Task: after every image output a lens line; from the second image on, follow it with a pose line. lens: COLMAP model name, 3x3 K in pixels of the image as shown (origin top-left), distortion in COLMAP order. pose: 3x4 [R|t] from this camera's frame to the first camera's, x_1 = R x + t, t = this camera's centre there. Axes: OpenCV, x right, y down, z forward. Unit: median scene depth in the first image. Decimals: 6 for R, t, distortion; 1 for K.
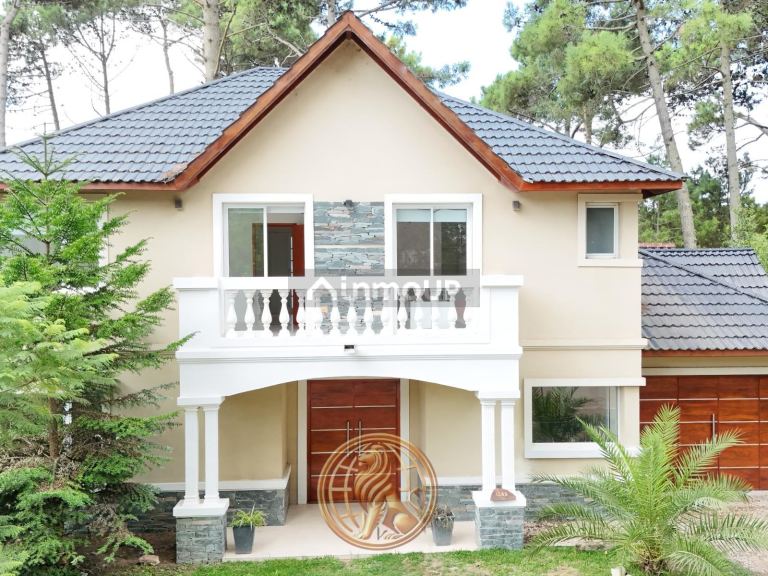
lens RADIAL K [[768.9, 0, 387.2], [0, 768.9, 287.8], [0, 0, 1]] dist [0.083225, -0.100803]
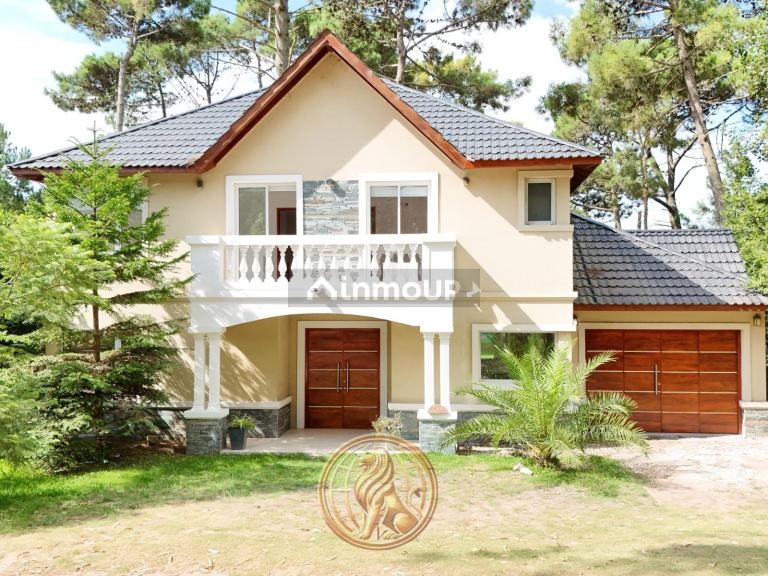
lens RADIAL K [[768.9, 0, 387.2], [0, 768.9, 287.8], [0, 0, 1]] dist [0.083225, -0.100803]
pose [[0.987889, 0.002433, -0.155142, 0.234249], [-0.007227, 0.999513, -0.030345, 0.099022], [0.154993, 0.031099, 0.987426, -0.216114]]
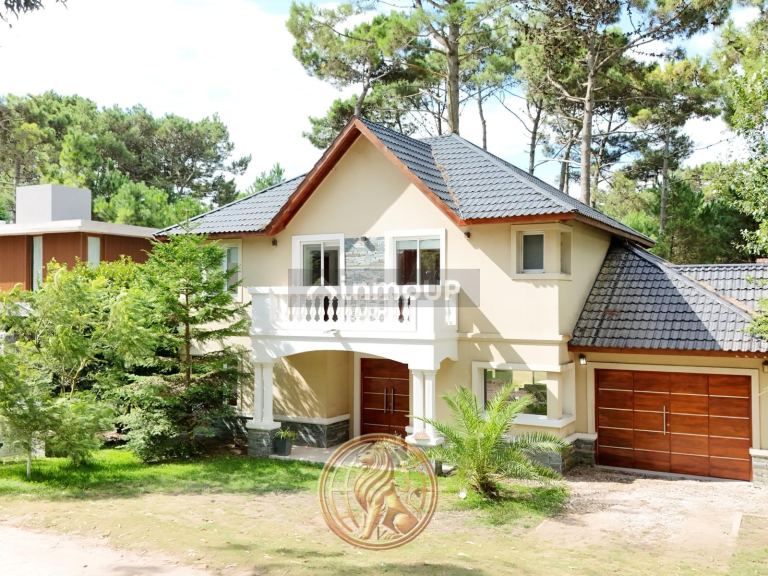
lens RADIAL K [[768.9, 0, 387.2], [0, 768.9, 287.8], [0, 0, 1]] dist [0.083225, -0.100803]
pose [[0.846537, -0.000600, -0.532329, 0.783815], [-0.013878, 0.999635, -0.023196, 0.020613], [0.532149, 0.027024, 0.846219, -0.244985]]
